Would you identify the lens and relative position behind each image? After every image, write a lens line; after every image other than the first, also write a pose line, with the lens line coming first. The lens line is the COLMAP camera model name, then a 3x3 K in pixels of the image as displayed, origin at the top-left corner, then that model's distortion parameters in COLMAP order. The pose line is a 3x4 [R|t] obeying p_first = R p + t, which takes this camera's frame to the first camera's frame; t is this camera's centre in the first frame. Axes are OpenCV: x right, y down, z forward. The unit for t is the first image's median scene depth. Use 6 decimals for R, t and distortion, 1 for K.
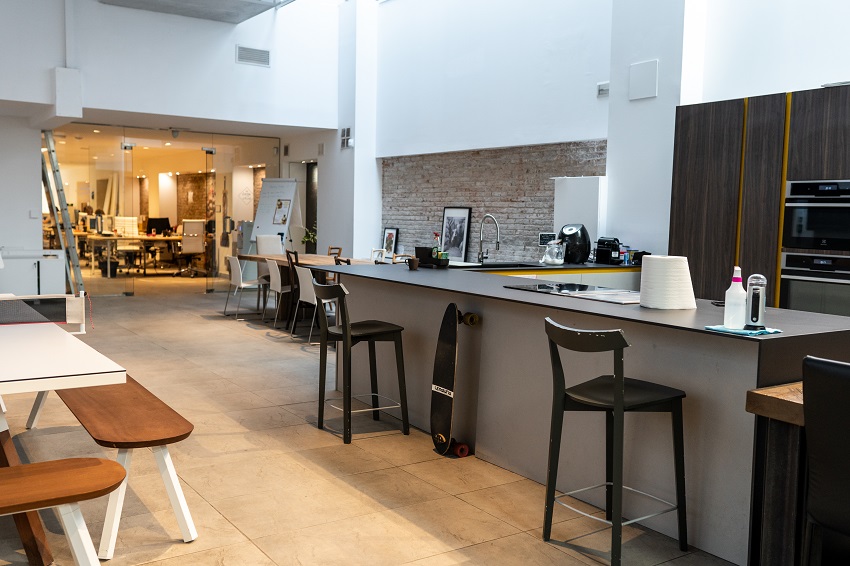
lens RADIAL K [[819.3, 0, 428.3], [0, 819.3, 277.8], [0, 0, 1]] dist [0.007480, 0.000000]
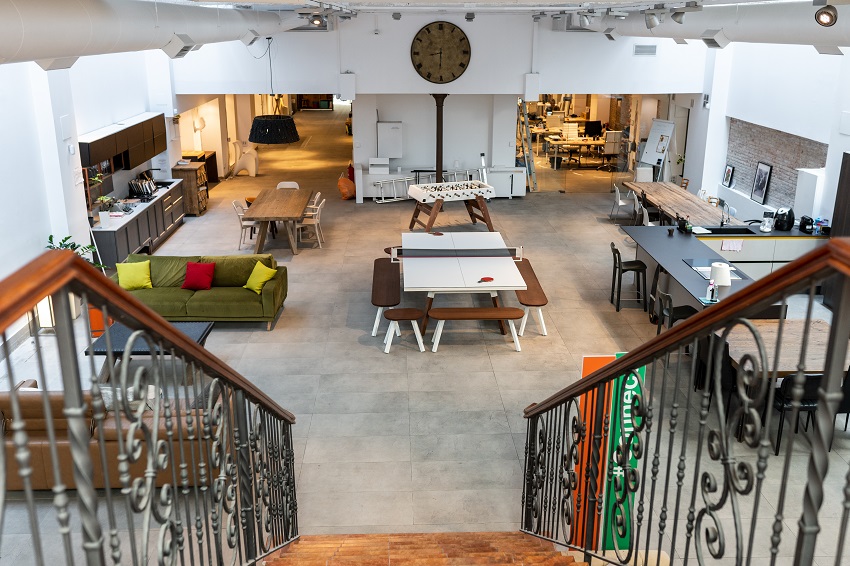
lens RADIAL K [[819.3, 0, 423.9], [0, 819.3, 282.5], [0, 0, 1]] dist [0.007480, 0.000000]
pose [[0.849733, 0.142970, -0.507458, 0.305550], [-0.028390, 0.973540, 0.226746, -0.201953], [0.526449, -0.178267, 0.831308, -0.637792]]
